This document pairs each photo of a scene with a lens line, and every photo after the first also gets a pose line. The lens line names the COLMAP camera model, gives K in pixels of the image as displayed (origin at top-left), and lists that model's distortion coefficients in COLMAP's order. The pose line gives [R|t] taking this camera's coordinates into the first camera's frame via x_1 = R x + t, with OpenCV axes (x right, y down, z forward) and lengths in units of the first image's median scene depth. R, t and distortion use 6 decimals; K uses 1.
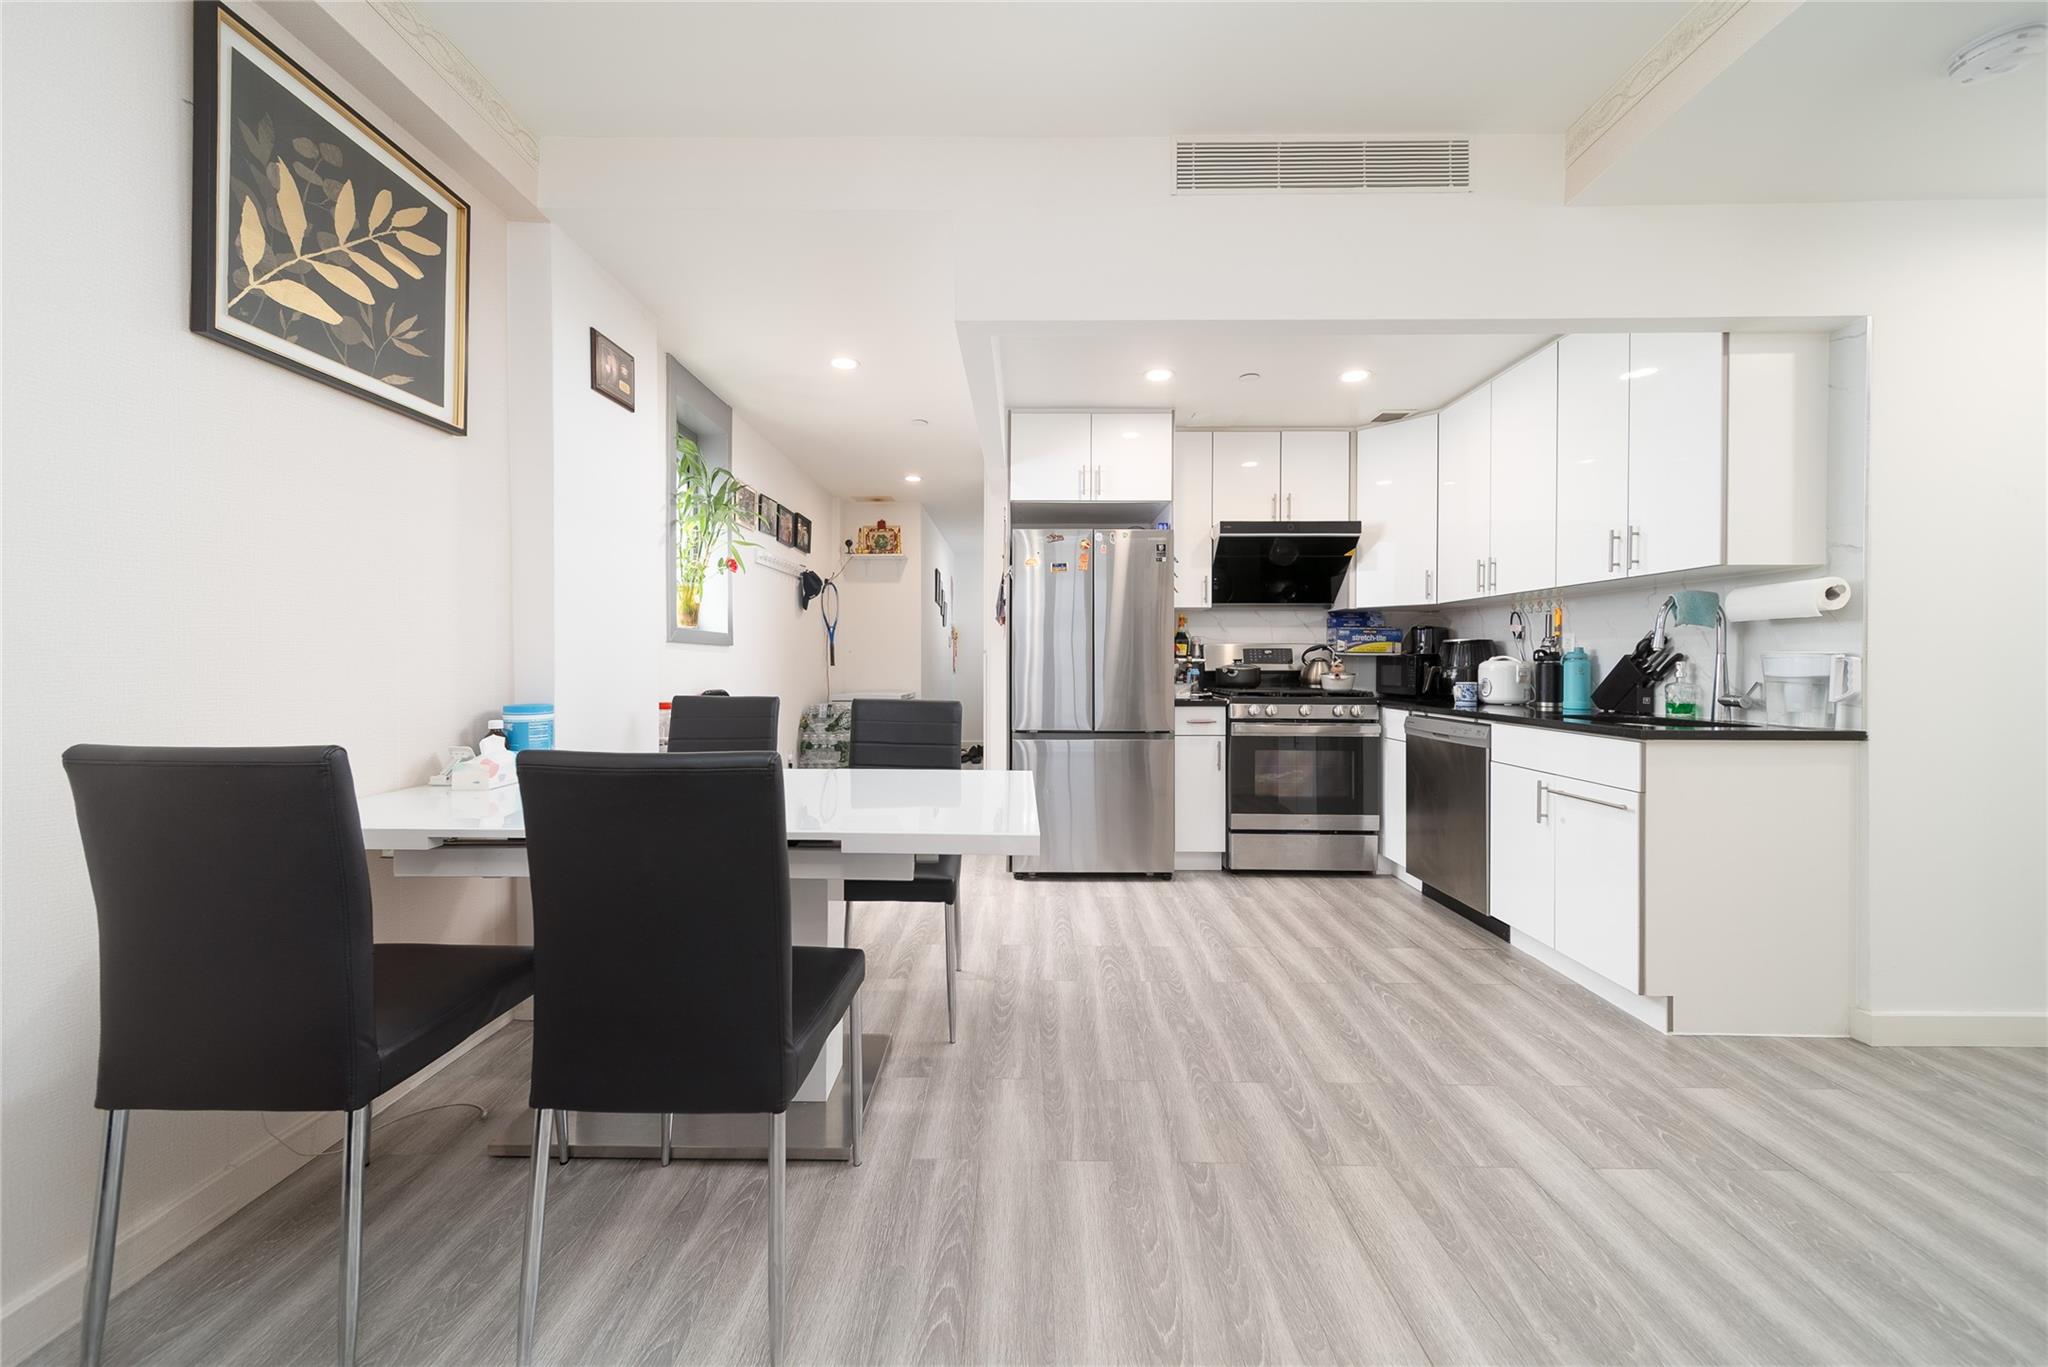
lens RADIAL K [[727.3, 0, 1017.8], [0, 727.3, 658.9], [0, 0, 1]] dist [0.012540, -0.000096]
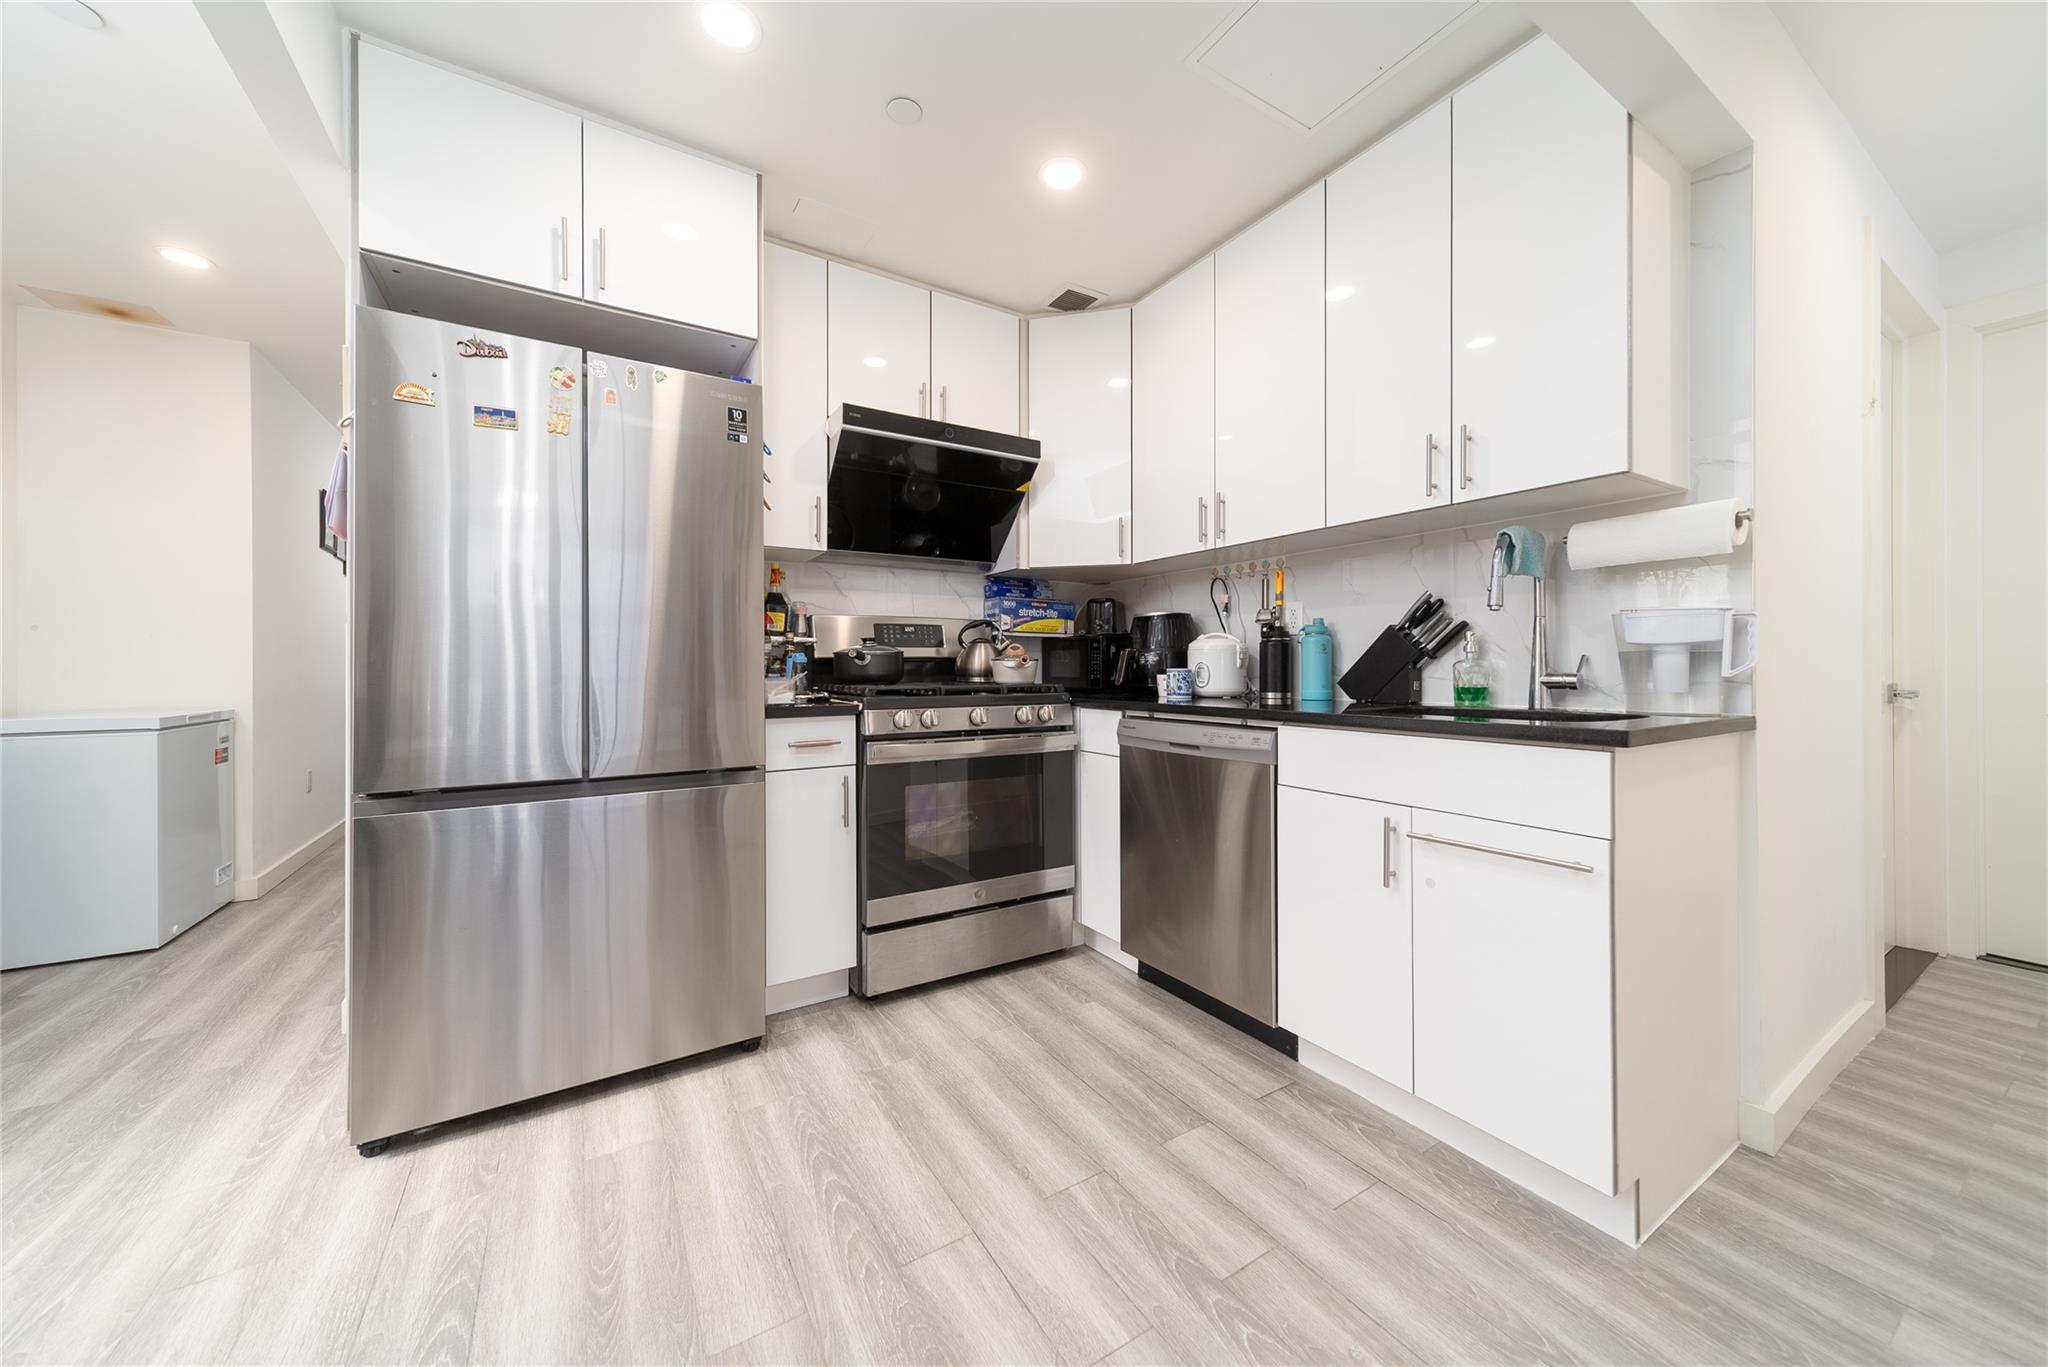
lens RADIAL K [[727.3, 0, 1017.8], [0, 727.3, 658.9], [0, 0, 1]] dist [0.012540, -0.000096]
pose [[0.847985, 0.000015, 0.530020, 0.088463], [0.003890, 0.999973, -0.006251, 0.024906], [-0.530006, 0.007363, 0.847962, 0.446270]]
